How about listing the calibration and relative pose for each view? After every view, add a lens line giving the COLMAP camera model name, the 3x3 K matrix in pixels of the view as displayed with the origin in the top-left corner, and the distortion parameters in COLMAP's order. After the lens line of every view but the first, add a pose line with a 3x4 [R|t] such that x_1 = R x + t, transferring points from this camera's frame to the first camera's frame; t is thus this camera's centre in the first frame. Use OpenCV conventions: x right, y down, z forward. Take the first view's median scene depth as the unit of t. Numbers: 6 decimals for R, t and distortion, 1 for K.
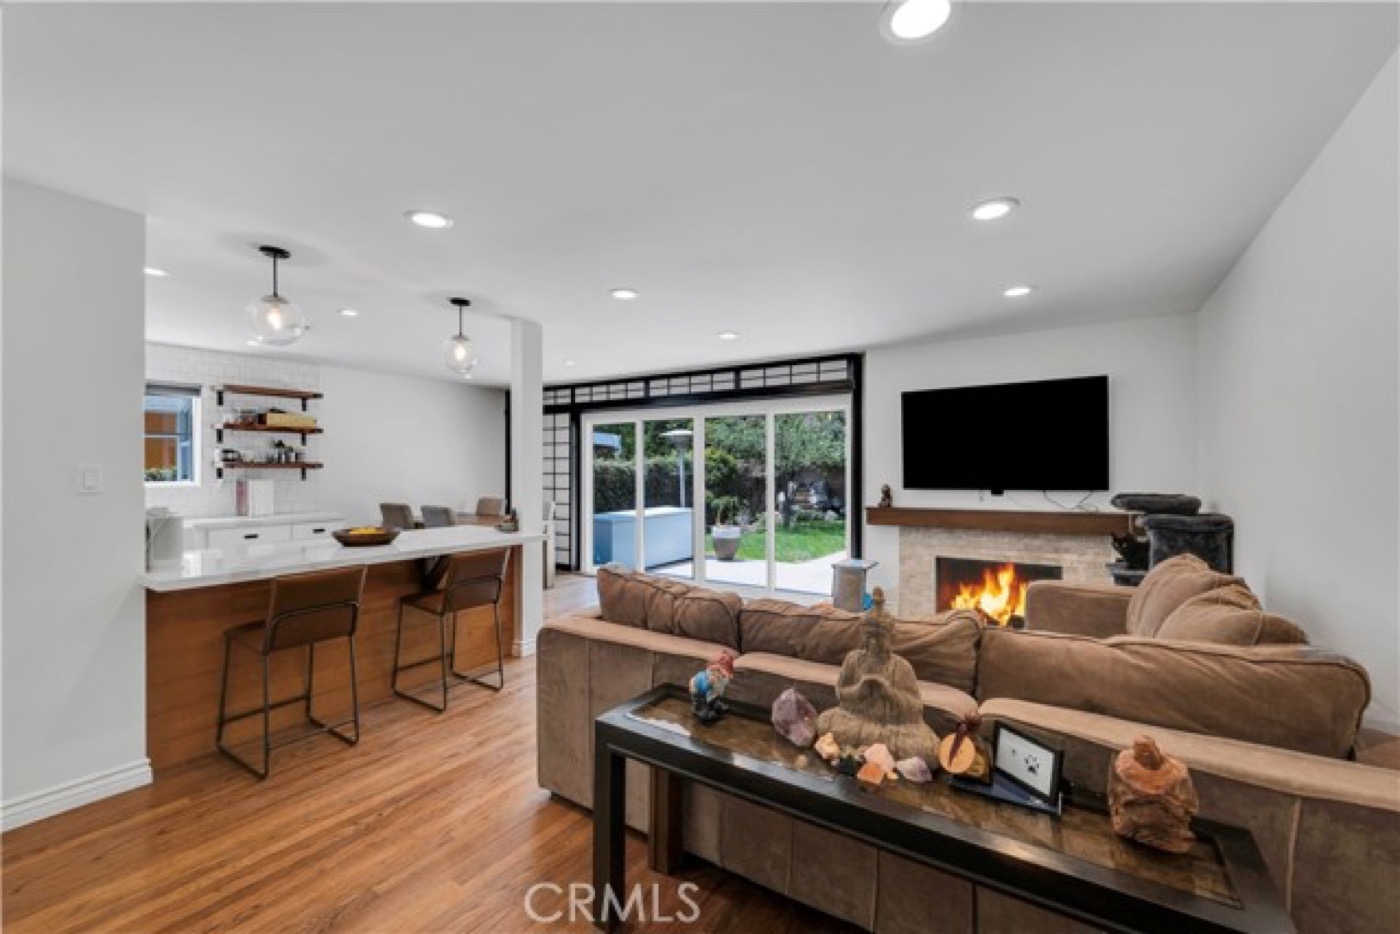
lens RADIAL K [[576.9, 0, 699.1], [0, 576.9, 464.7], [0, 0, 1]] dist [0.000197, -0.000014]
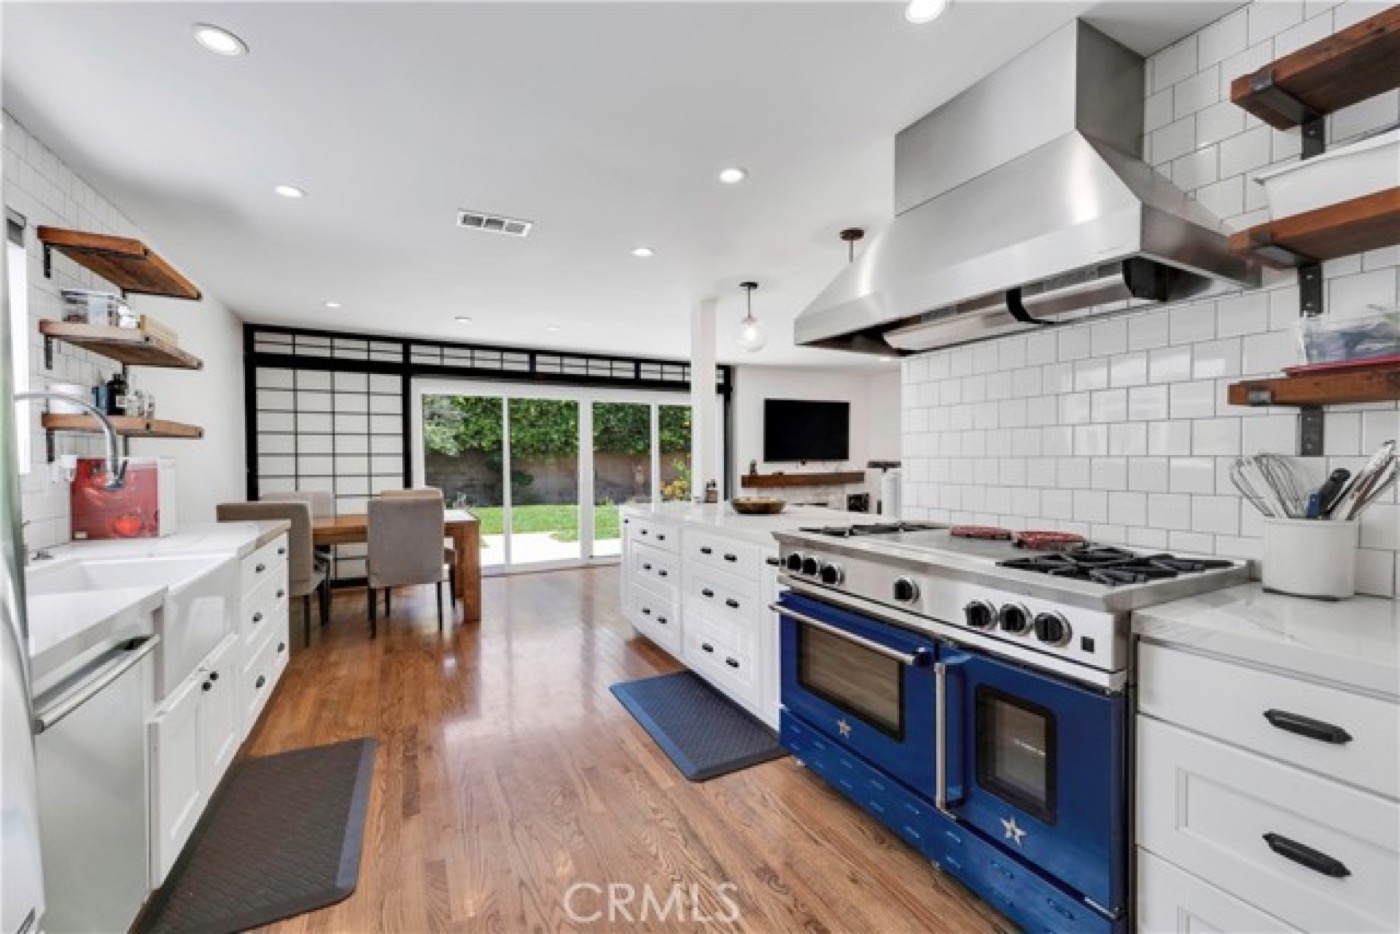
lens RADIAL K [[576.9, 0, 699.8], [0, 576.9, 469.2], [0, 0, 1]] dist [0.000197, -0.000014]
pose [[0.484974, -0.009570, 0.874476, -0.851185], [0.003261, 0.999953, 0.009135, 0.035842], [-0.874522, -0.001578, 0.484983, 0.340668]]
